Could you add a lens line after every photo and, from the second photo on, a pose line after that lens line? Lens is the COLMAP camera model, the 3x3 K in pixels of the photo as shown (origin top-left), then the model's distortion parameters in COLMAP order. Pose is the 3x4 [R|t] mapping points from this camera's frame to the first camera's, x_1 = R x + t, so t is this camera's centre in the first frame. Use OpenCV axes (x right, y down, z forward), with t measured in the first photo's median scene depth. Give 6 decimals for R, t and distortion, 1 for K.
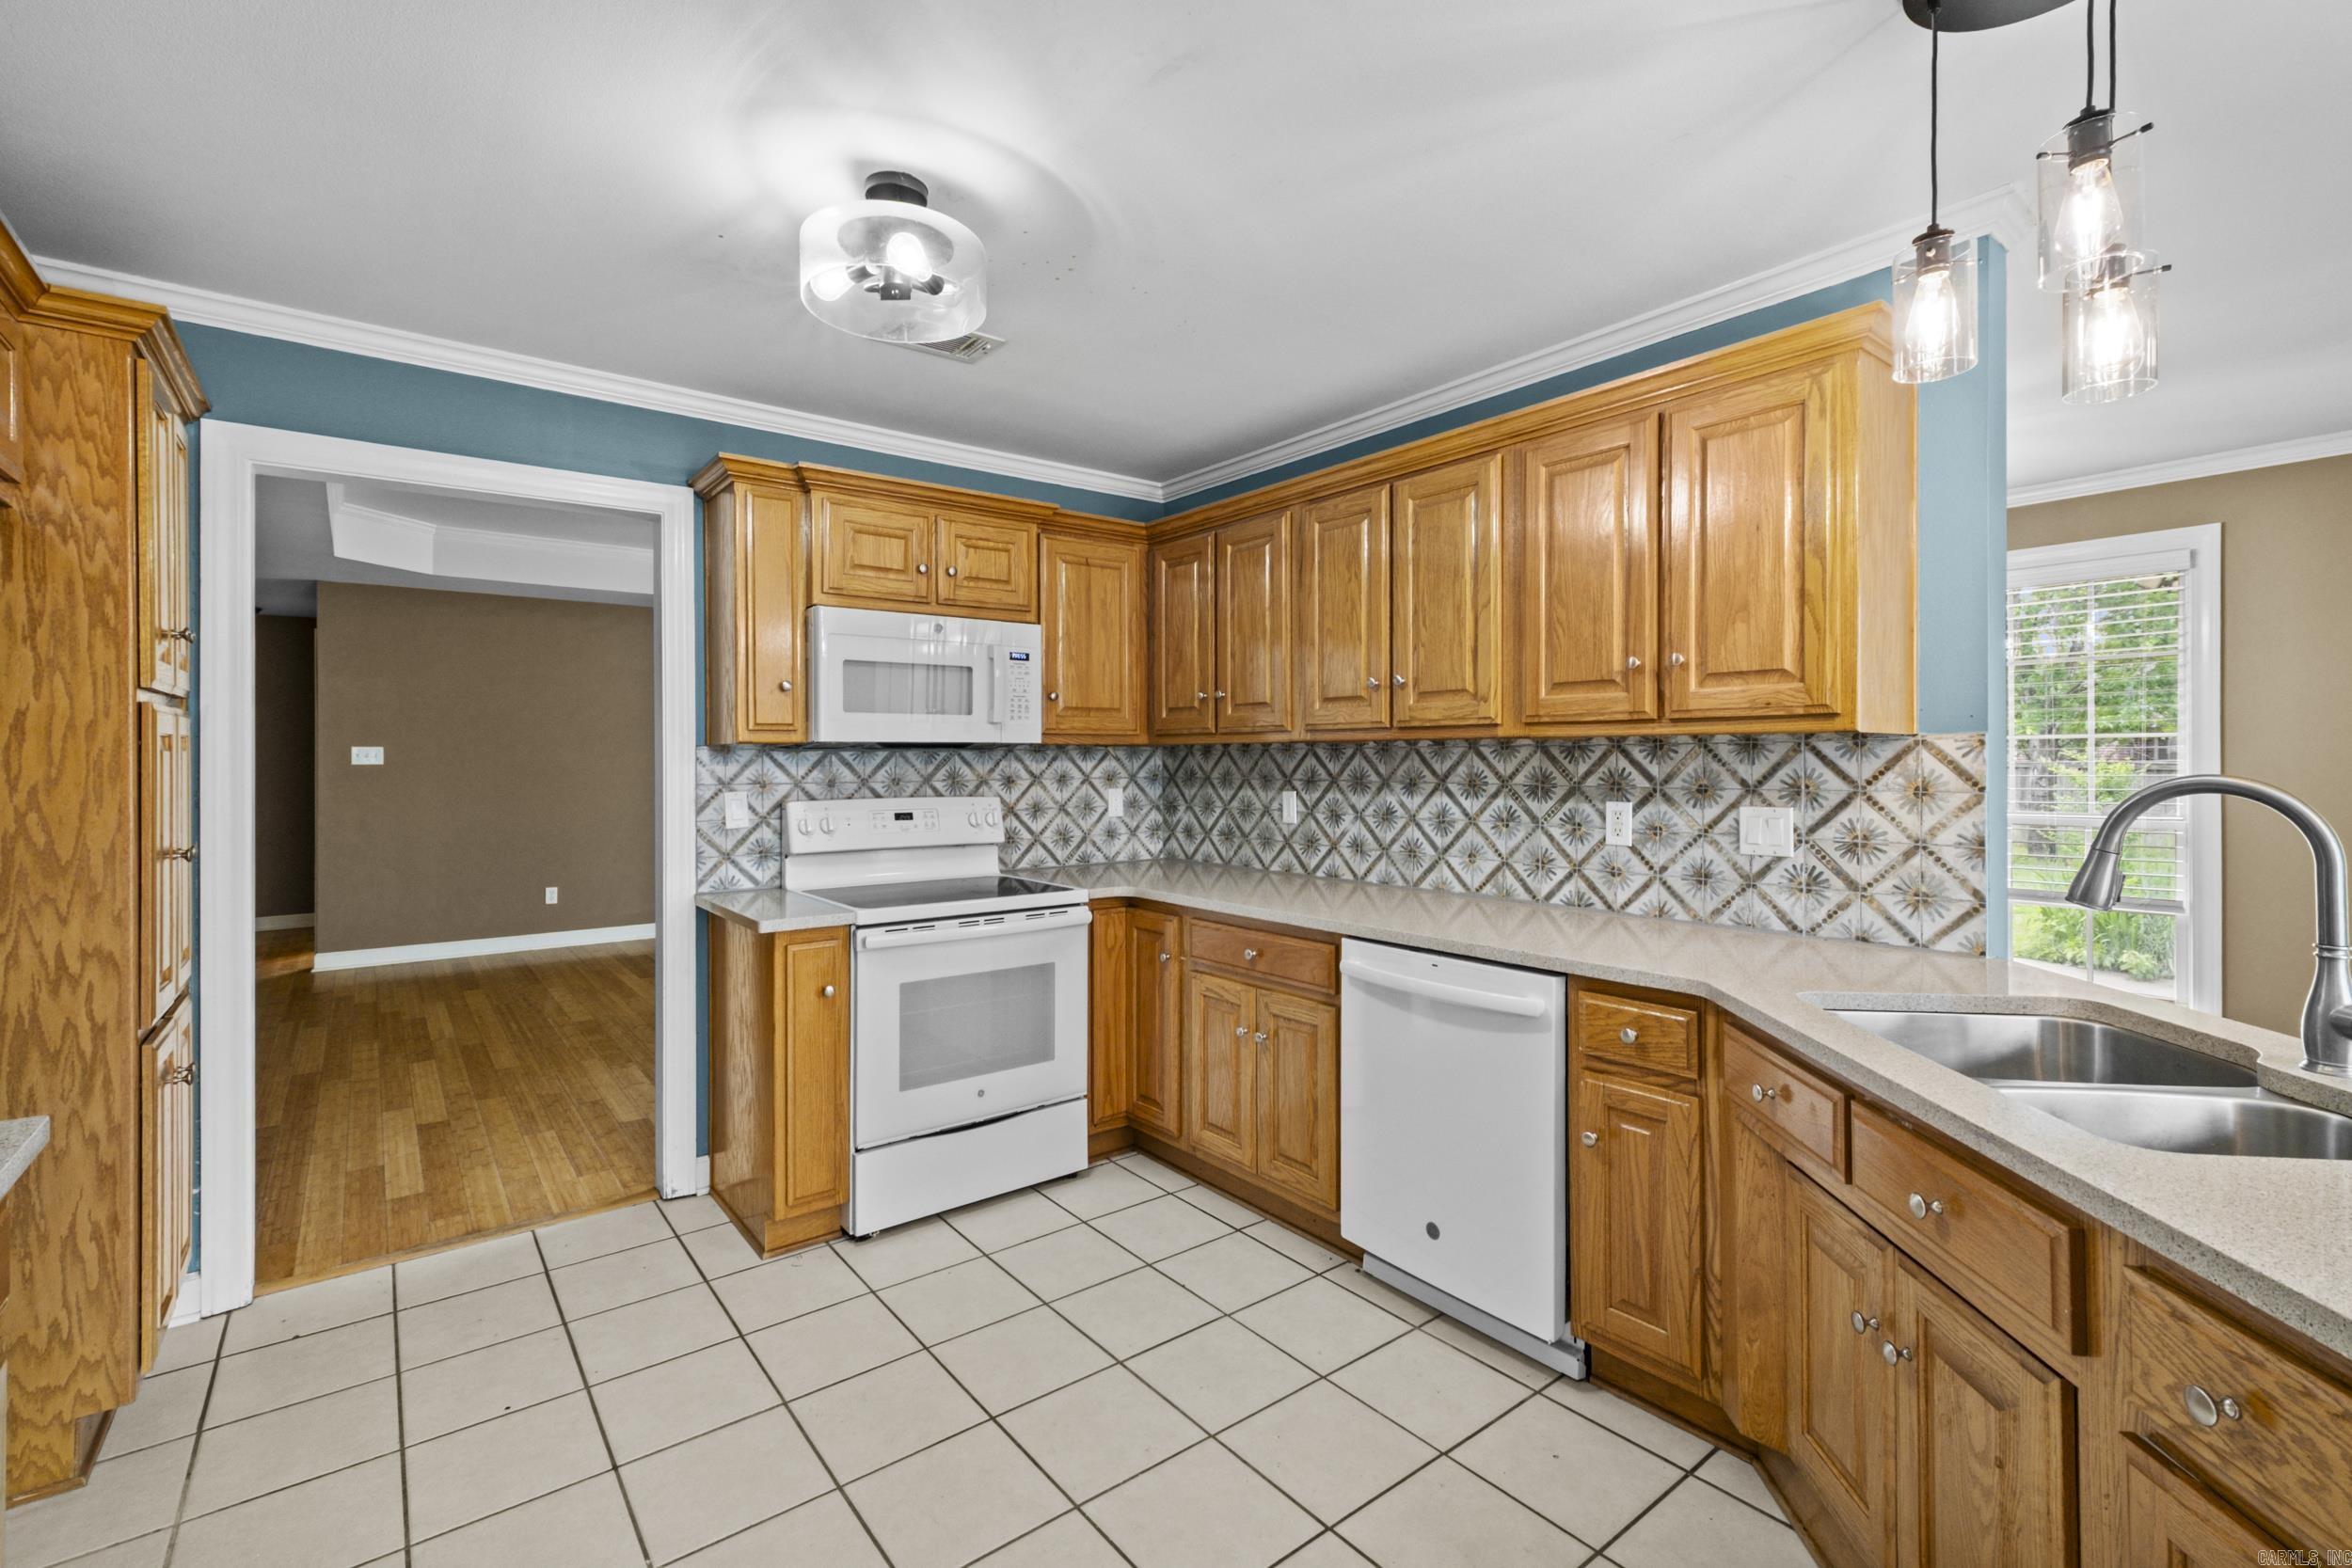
lens RADIAL K [[1037.0, 0, 1179.7], [0, 1037.0, 757.2], [0, 0, 1]] dist [0.004438, 0.002239]
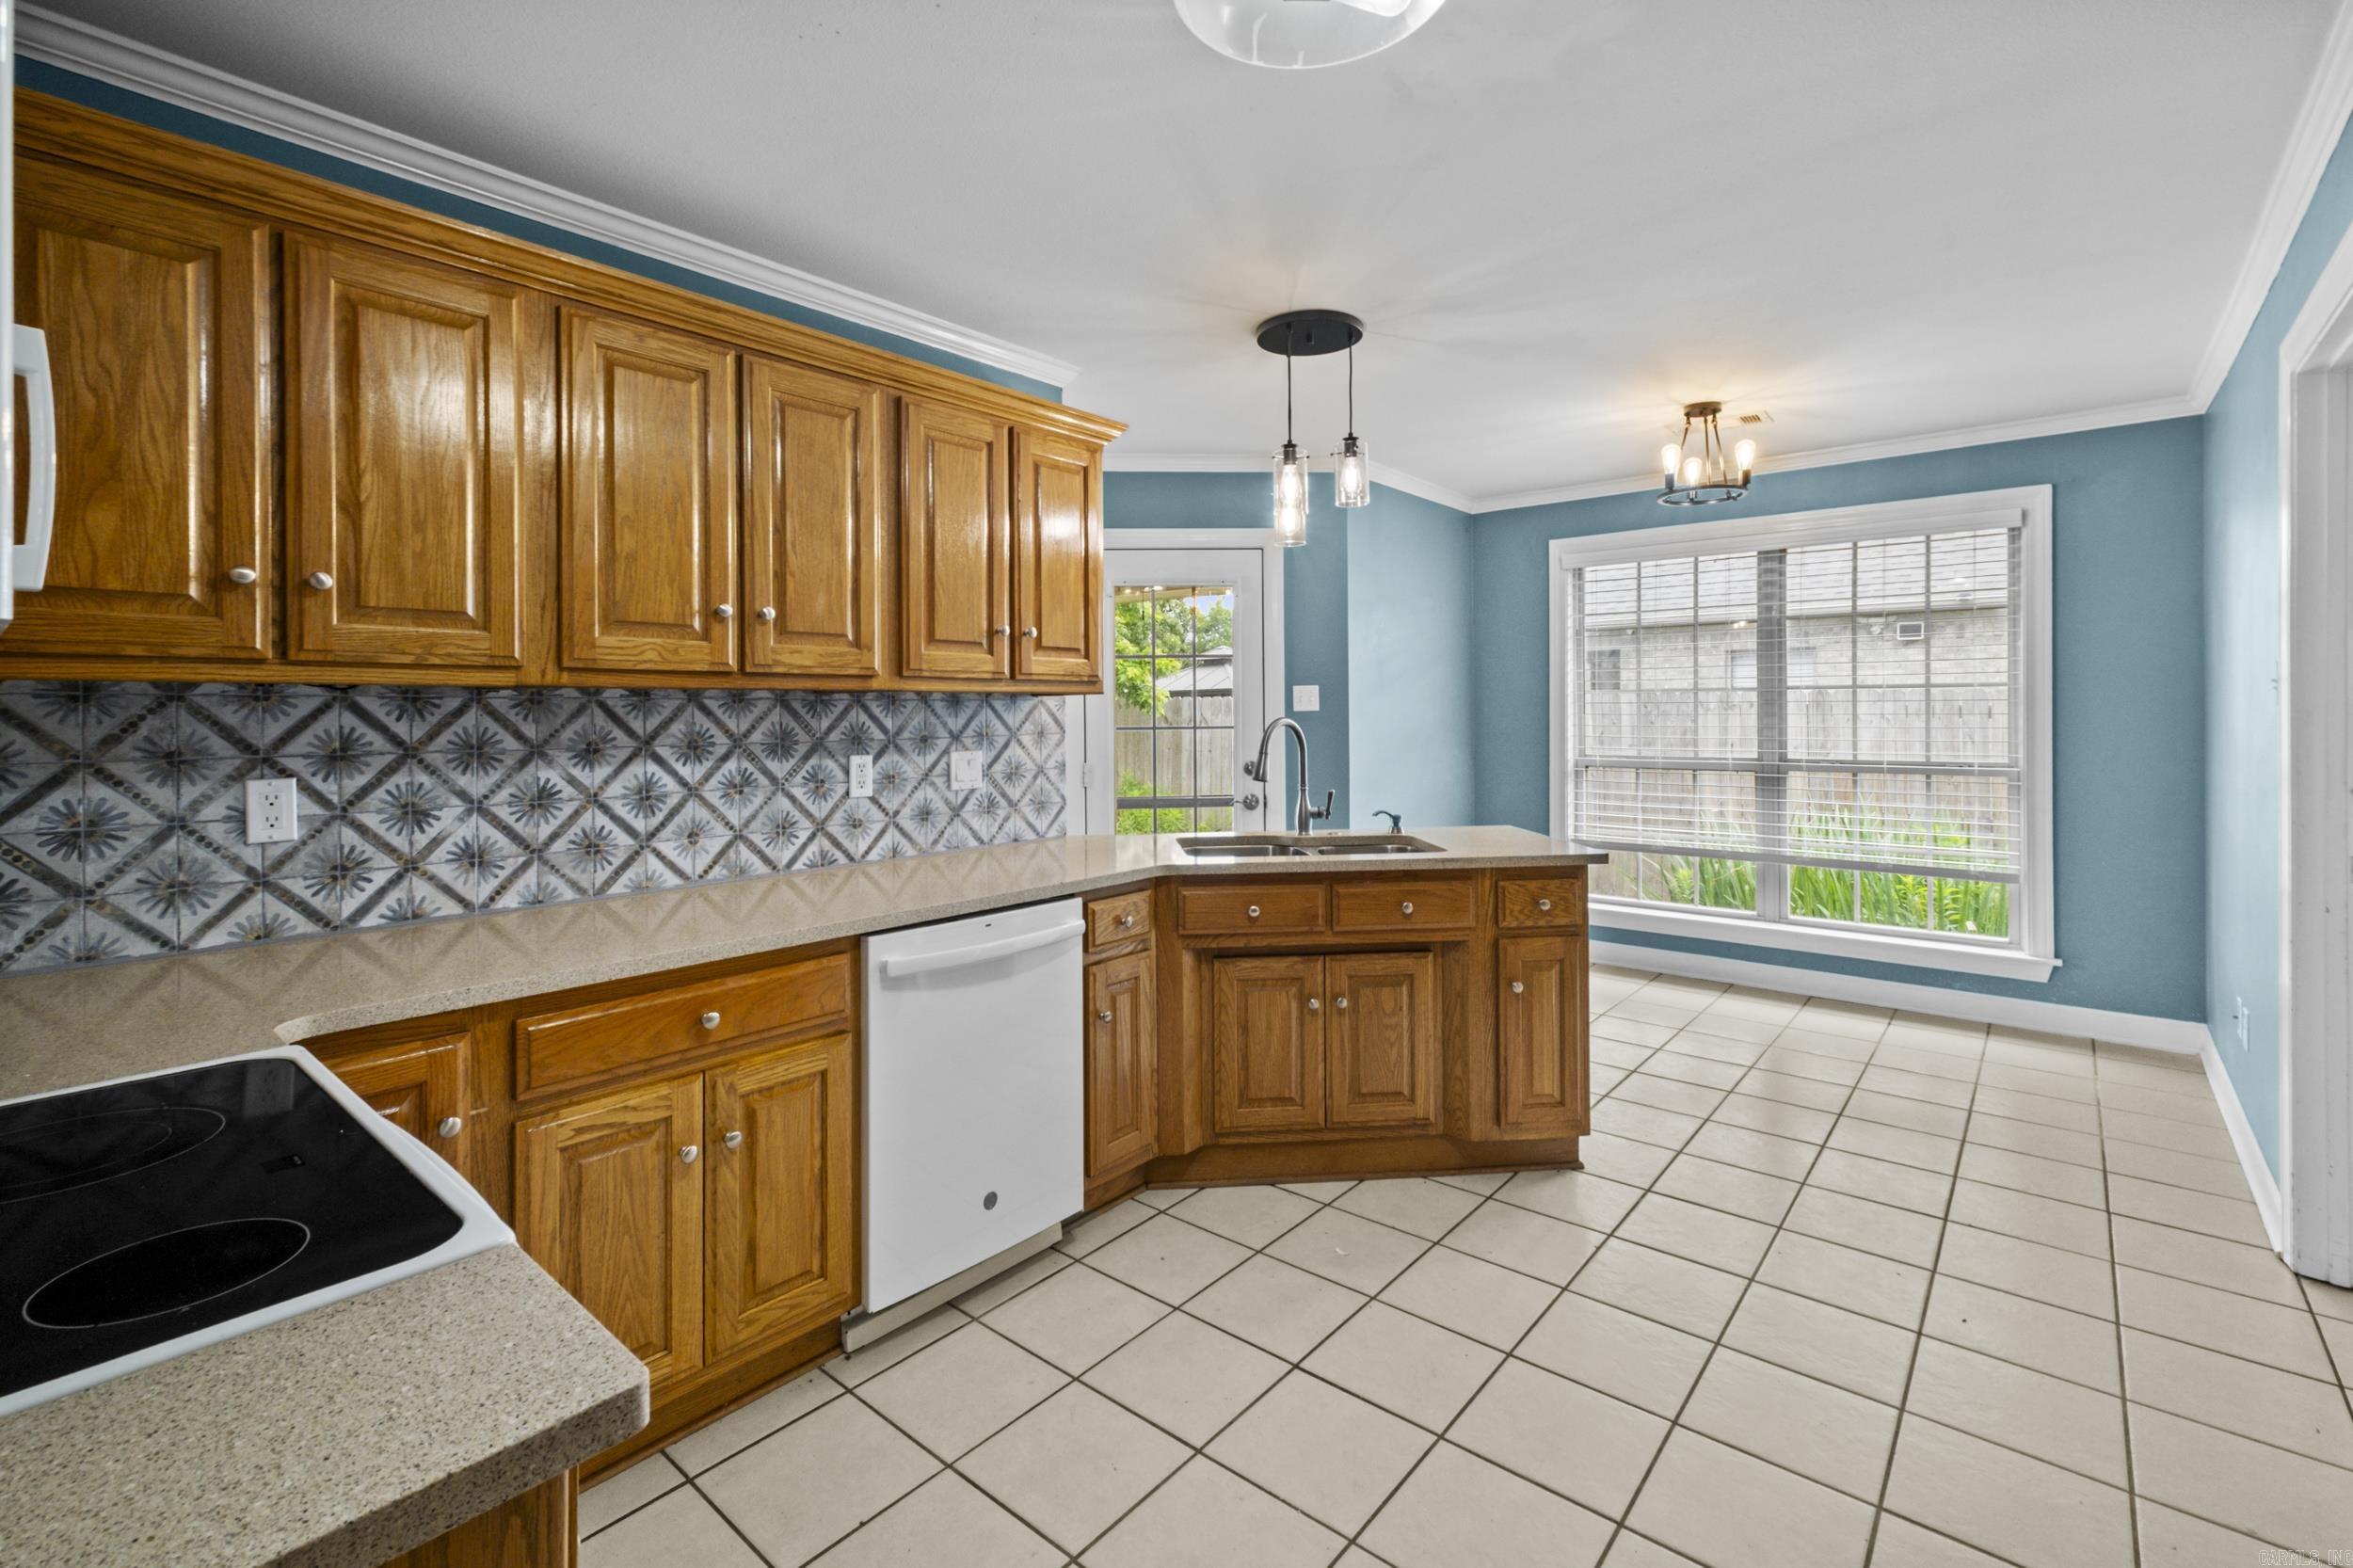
lens RADIAL K [[1037.5, 0, 1168.3], [0, 1037.5, 714.0], [0, 0, 1]] dist [0.004438, 0.002239]
pose [[-0.195739, 0.003360, 0.980650, -0.581580], [0.006574, 0.999976, -0.002114, 0.005774], [-0.980634, 0.006033, -0.195756, 0.809546]]
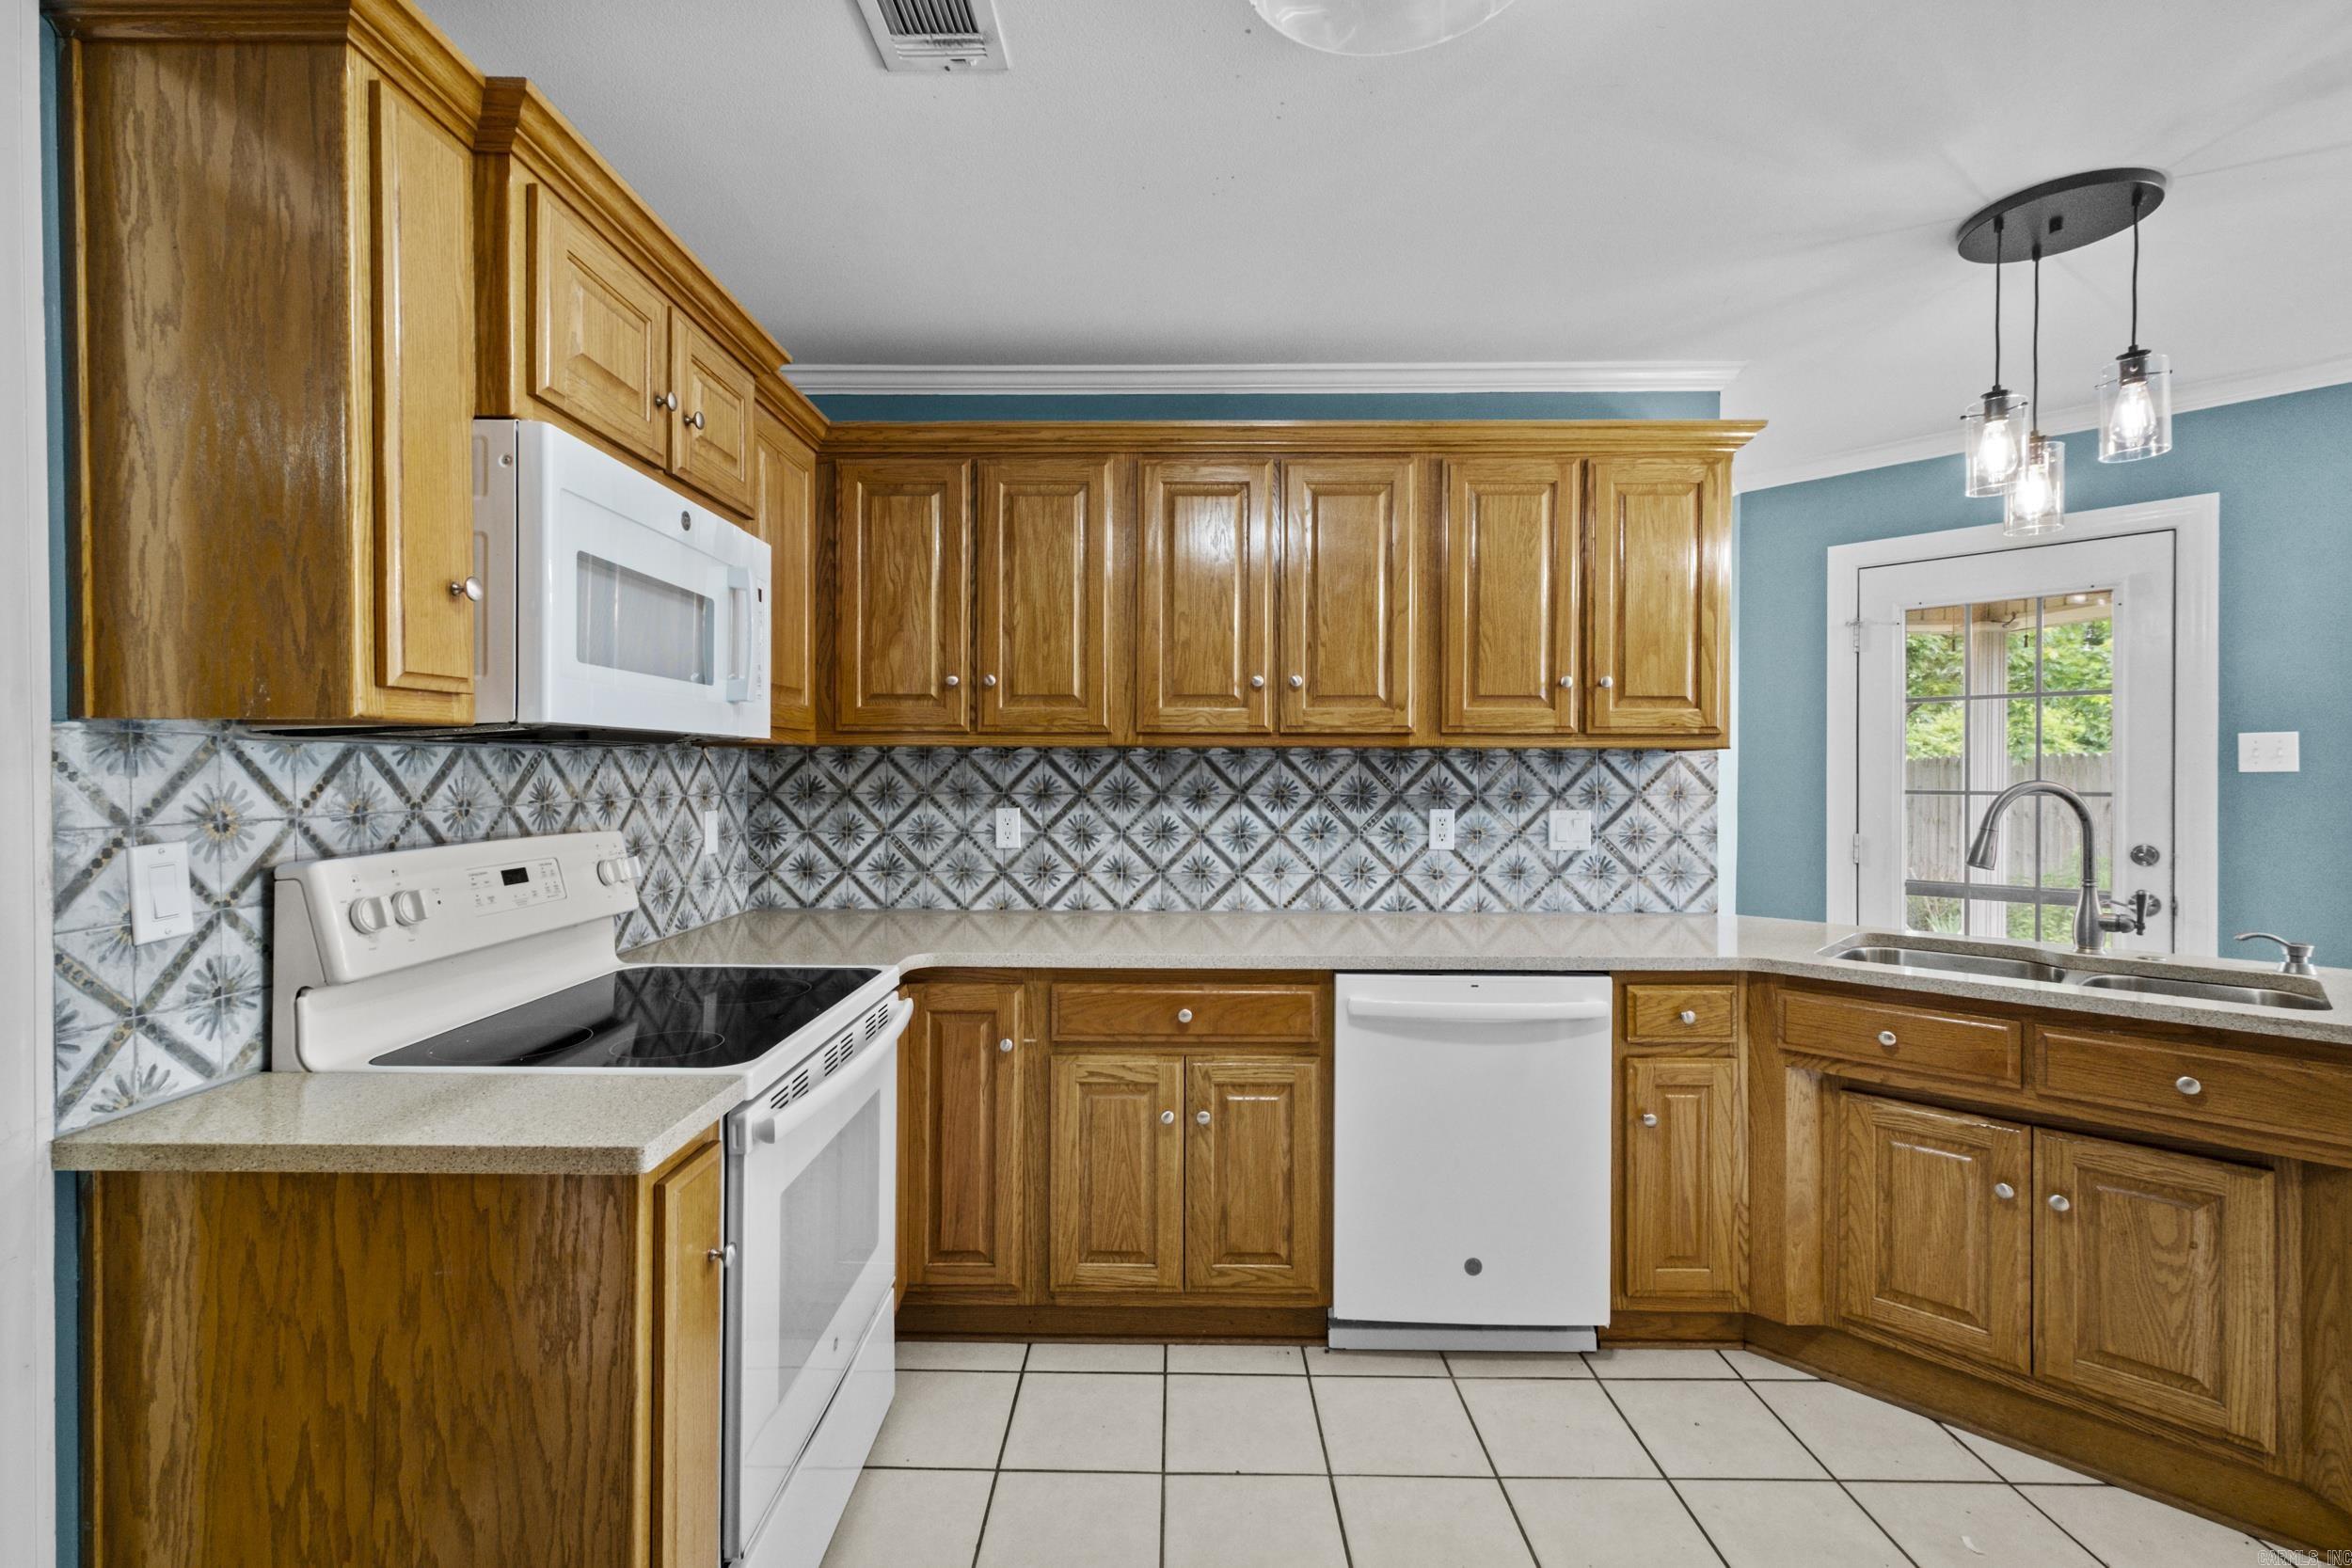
lens RADIAL K [[1037.0, 0, 1160.7], [0, 1037.0, 774.9], [0, 0, 1]] dist [0.004438, 0.002239]
pose [[0.622652, 0.000282, 0.782498, -0.533472], [-0.005744, 0.999975, 0.004209, 0.004286], [-0.782477, -0.007115, 0.622638, 0.503707]]
